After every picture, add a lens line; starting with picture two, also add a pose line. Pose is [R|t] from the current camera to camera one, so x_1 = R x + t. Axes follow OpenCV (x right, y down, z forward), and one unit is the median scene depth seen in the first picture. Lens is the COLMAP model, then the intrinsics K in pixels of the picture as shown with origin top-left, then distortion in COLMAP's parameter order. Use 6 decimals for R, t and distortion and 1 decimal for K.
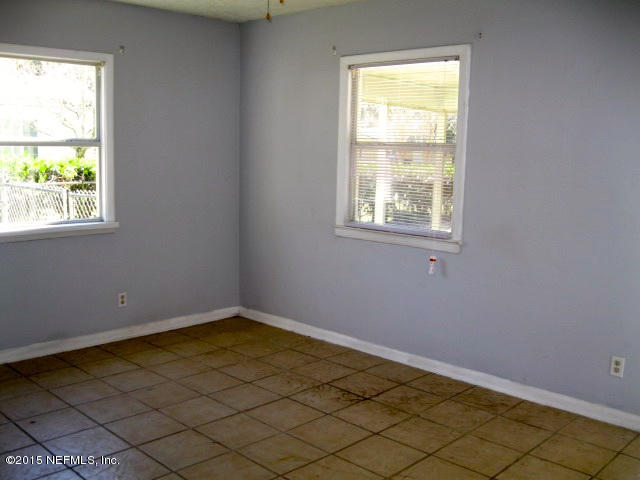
lens RADIAL K [[663.5, 0, 316.6], [0, 663.5, 239.3], [0, 0, 1]] dist [-0.097024, 0.000000]
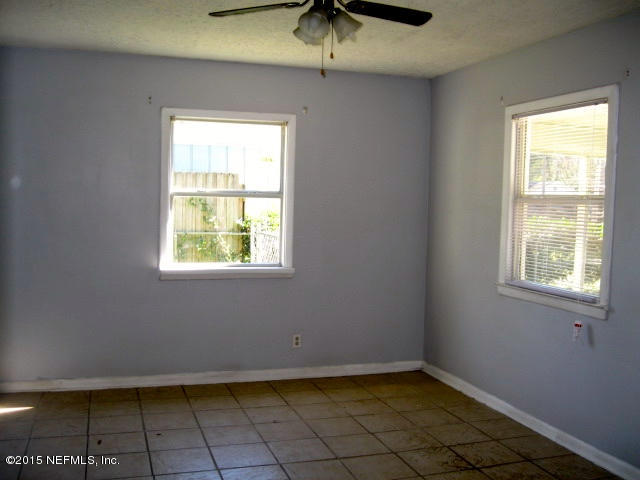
lens RADIAL K [[663.5, 0, 317.0], [0, 663.5, 239.2], [0, 0, 1]] dist [-0.097024, 0.000000]
pose [[0.891038, 0.028481, -0.453034, 0.234382], [-0.068200, 0.995101, -0.071578, 0.002261], [0.448776, 0.094675, 0.888615, 0.047309]]
